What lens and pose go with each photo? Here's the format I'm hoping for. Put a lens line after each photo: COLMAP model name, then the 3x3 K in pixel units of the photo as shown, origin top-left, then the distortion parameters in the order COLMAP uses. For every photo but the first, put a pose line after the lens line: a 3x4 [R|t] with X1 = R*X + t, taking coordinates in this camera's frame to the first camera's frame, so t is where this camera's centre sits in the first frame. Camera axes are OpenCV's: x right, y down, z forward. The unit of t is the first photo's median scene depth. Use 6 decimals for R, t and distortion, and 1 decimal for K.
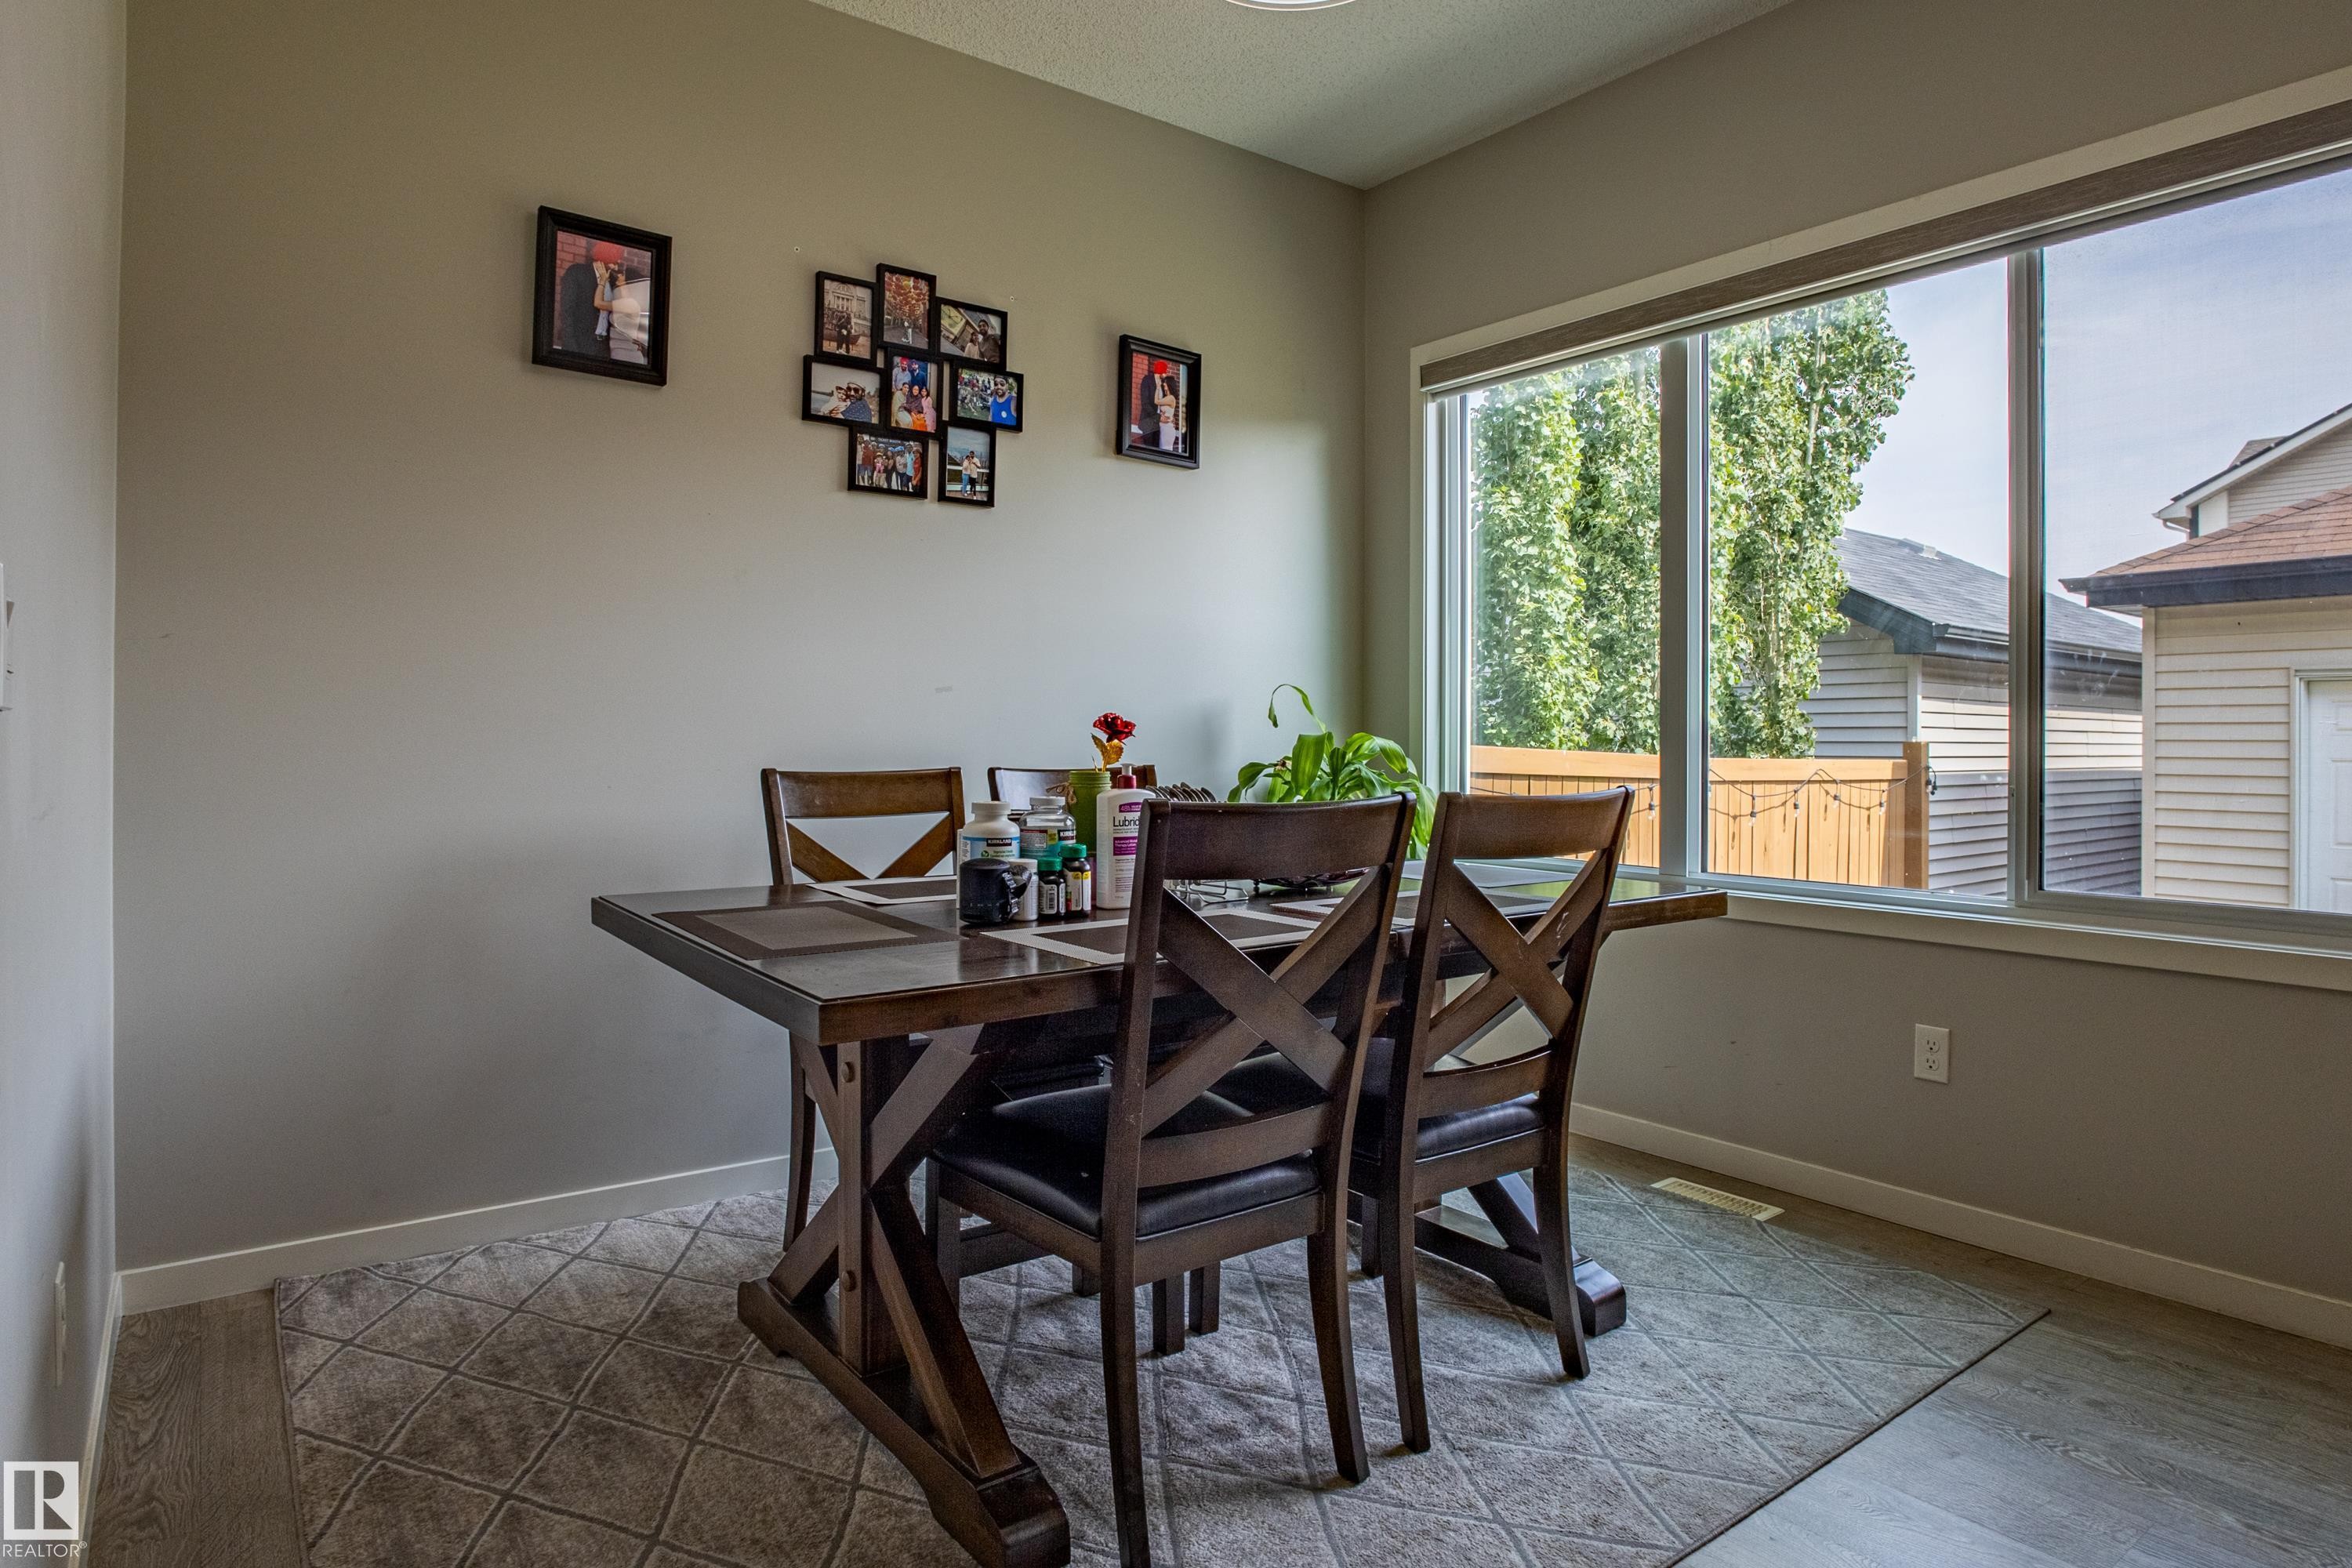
lens RADIAL K [[1331.3, 0, 1130.8], [0, 1331.3, 753.5], [0, 0, 1]] dist [-0.040667, 0.013054]
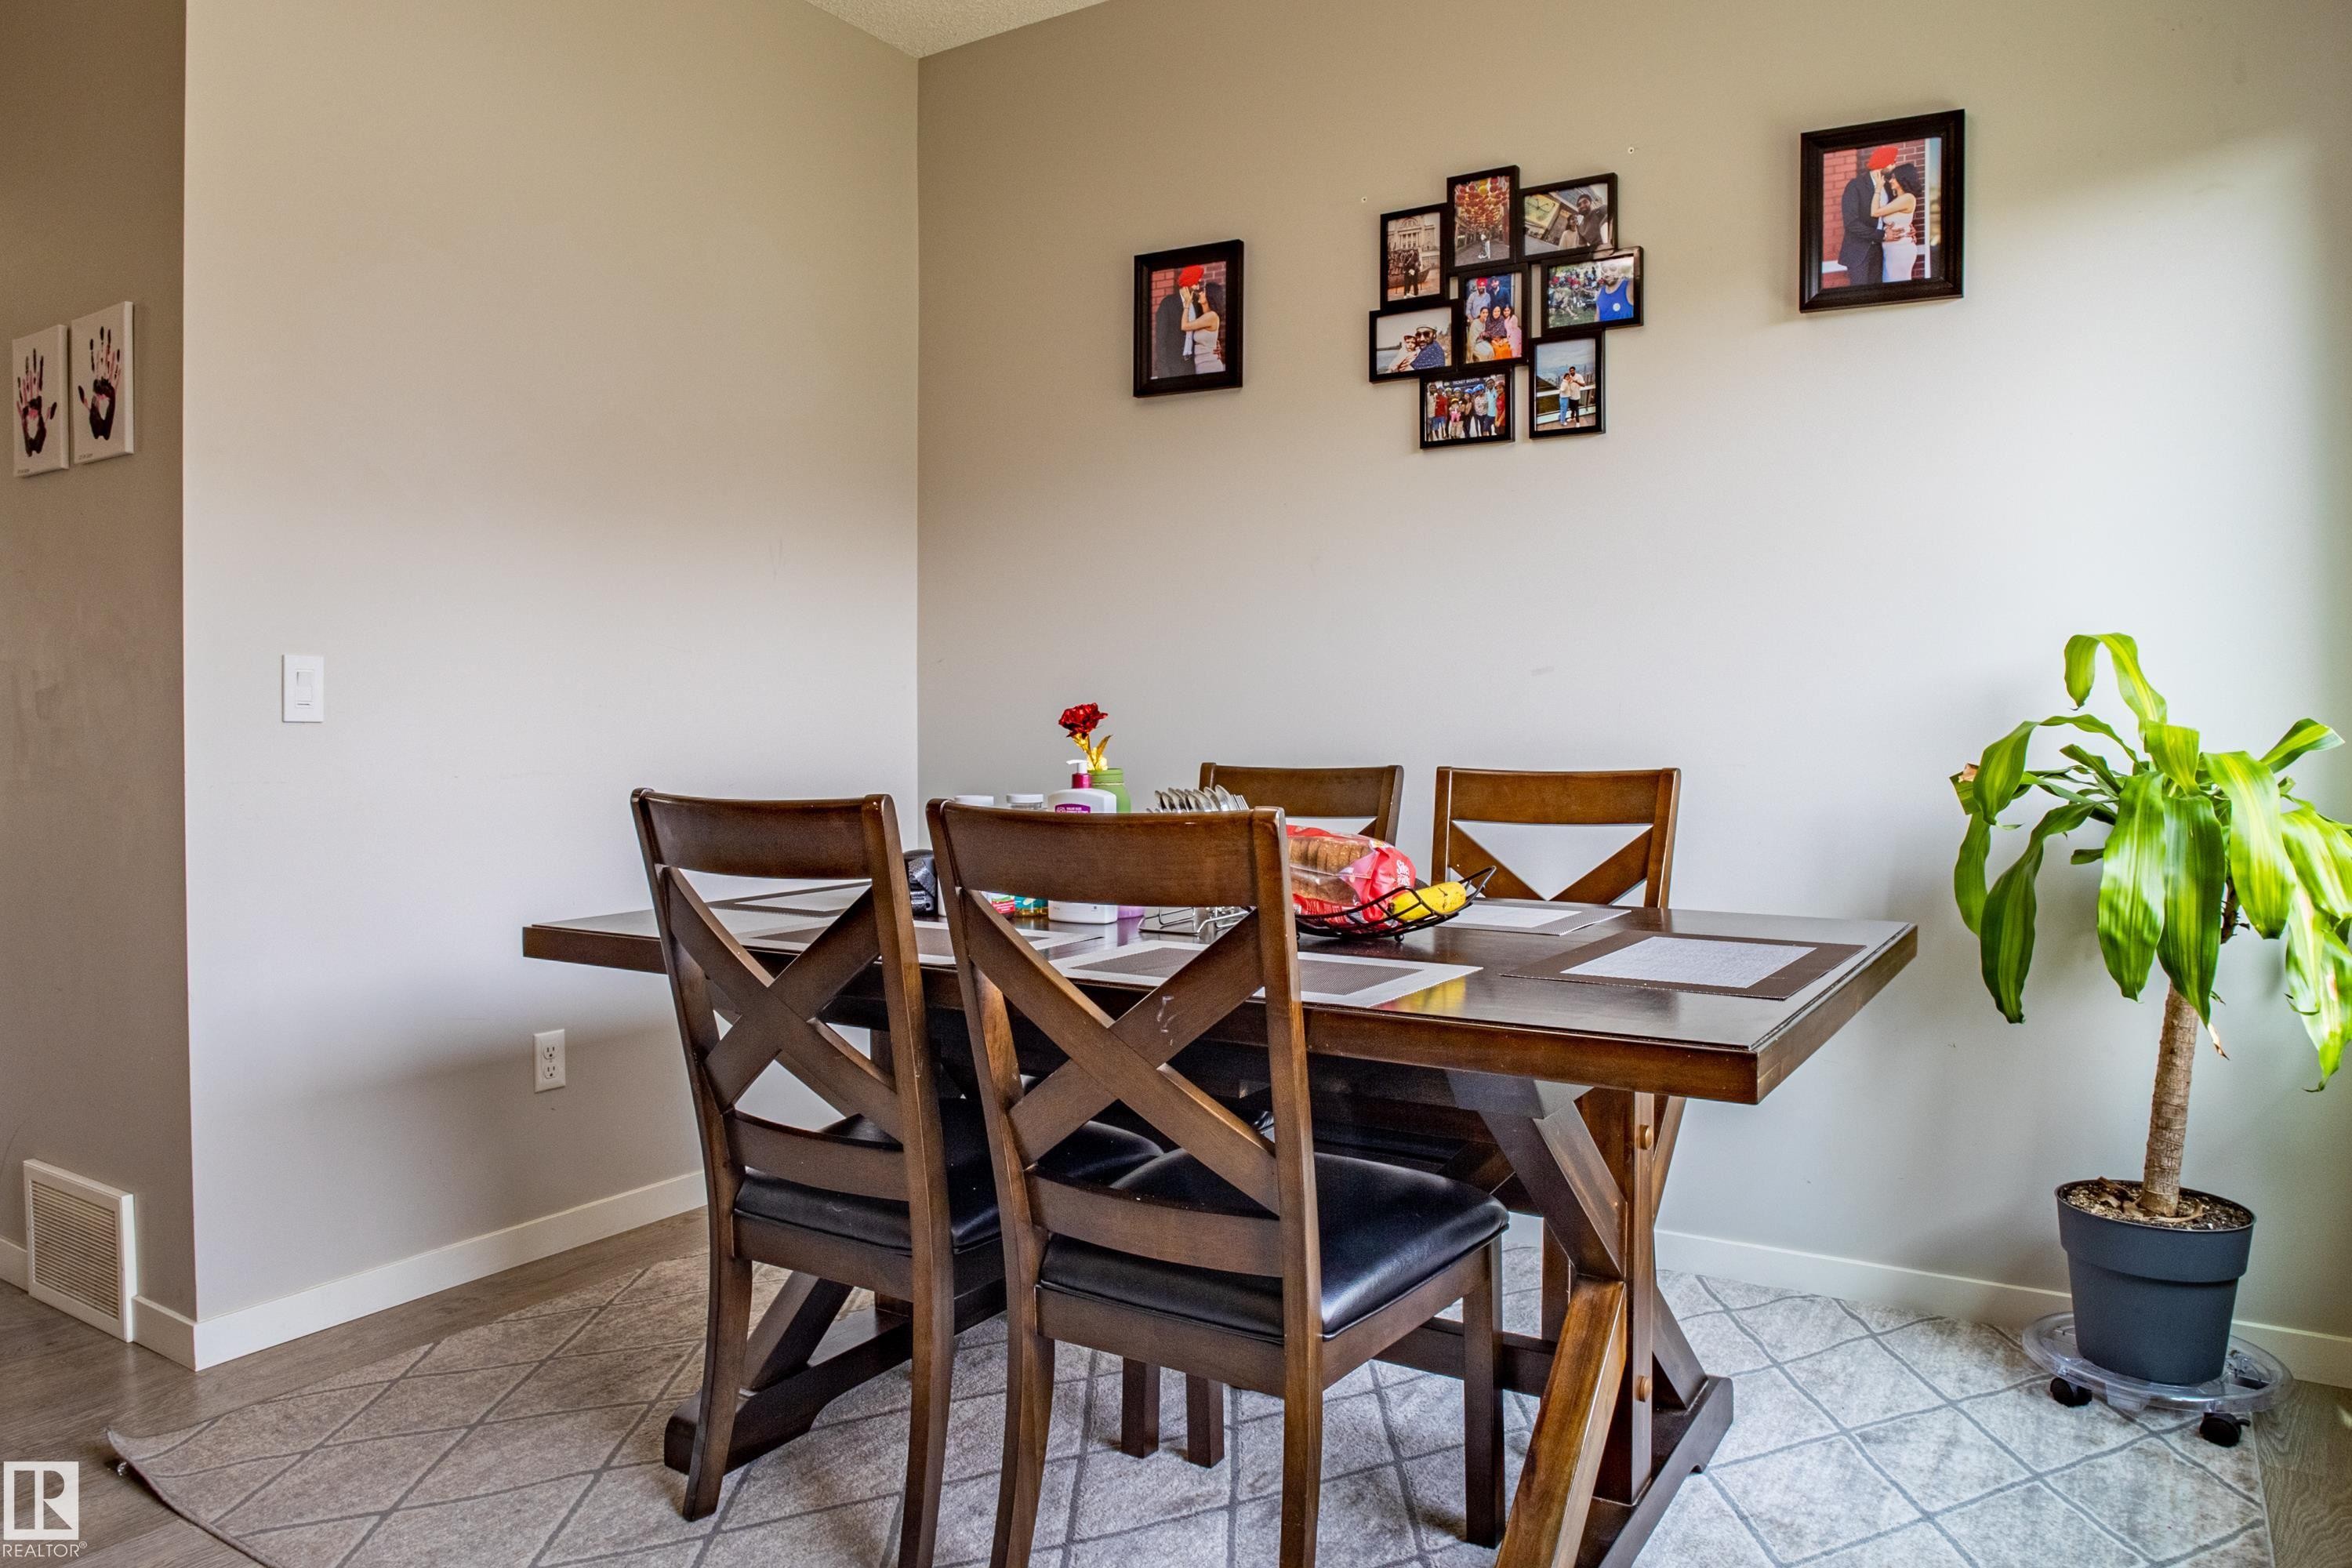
lens RADIAL K [[1540.5, 0, 1216.5], [0, 1540.5, 770.6], [0, 0, 1]] dist [-0.045380, 0.017214]
pose [[0.393602, 0.020037, -0.919063, 0.646536], [-0.006629, 0.999798, 0.018958, -0.003790], [0.919257, -0.001369, 0.393655, 0.452840]]
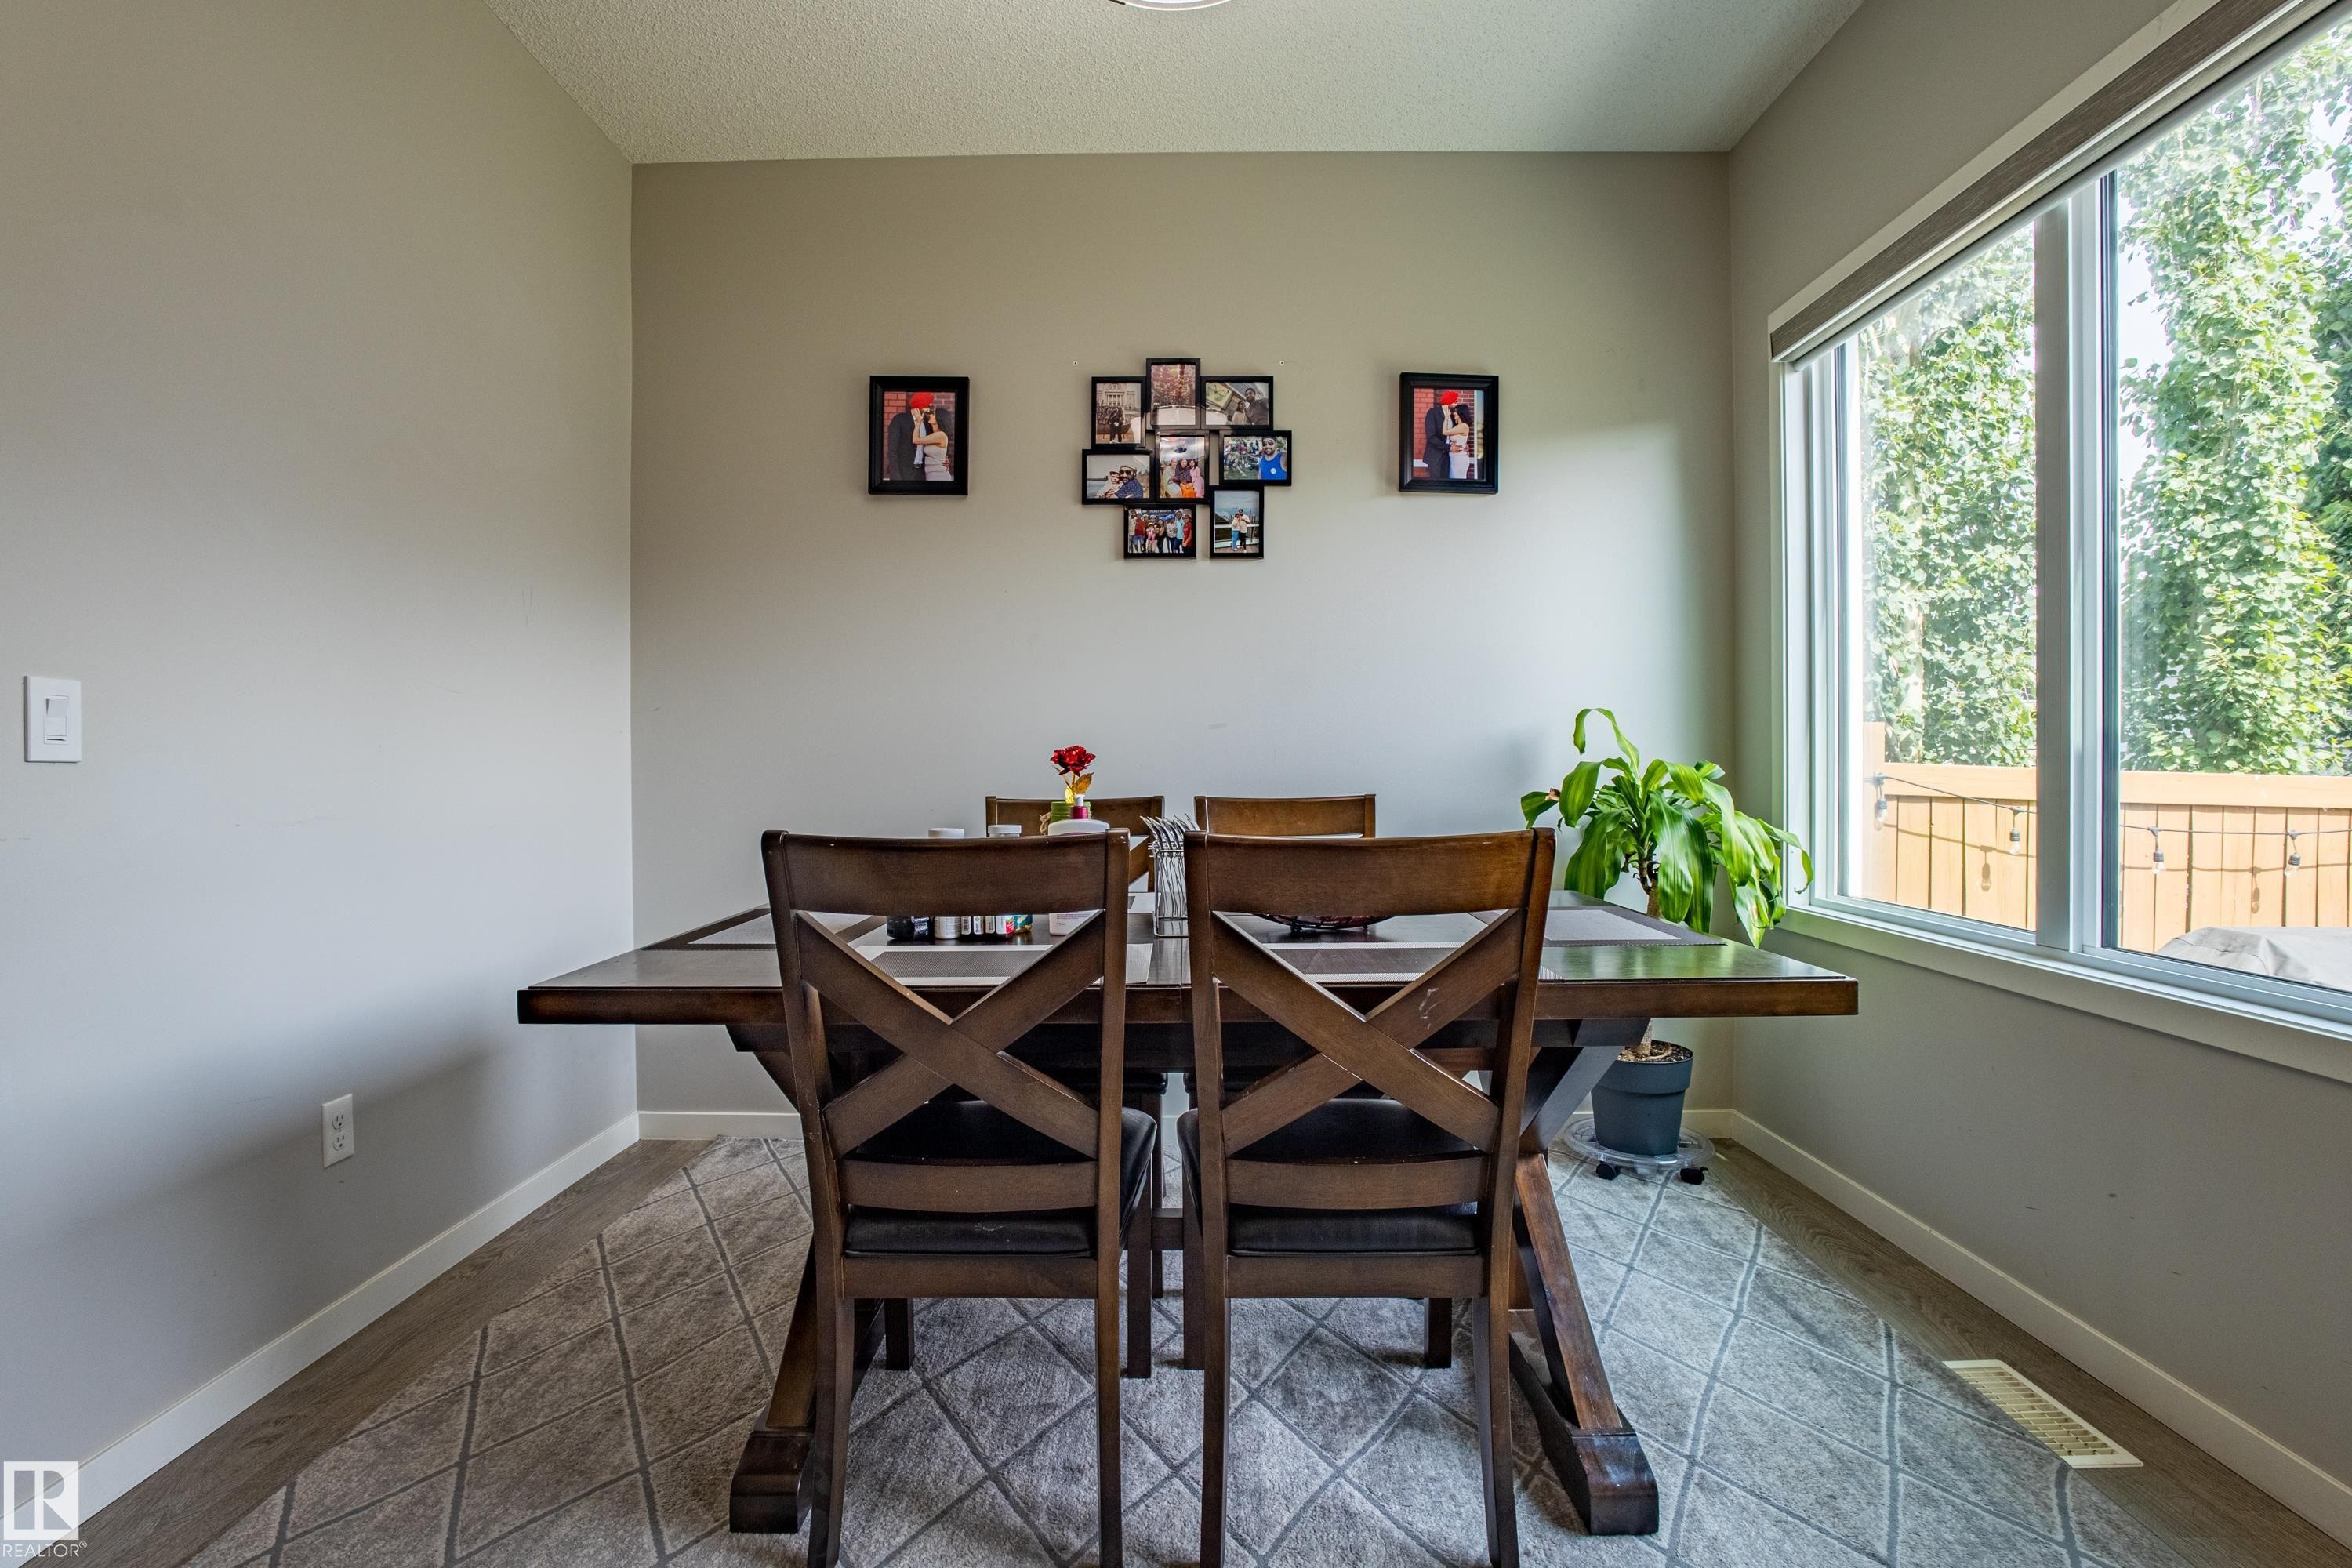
lens RADIAL K [[1058.1, 0, 1177.5], [0, 1058.1, 791.9], [0, 0, 1]] dist [-0.033417, 0.008252]
pose [[0.808159, 0.004696, -0.588946, 0.361854], [0.002613, 0.999930, 0.011558, -0.002351], [0.588959, -0.010880, 0.808090, 0.257829]]
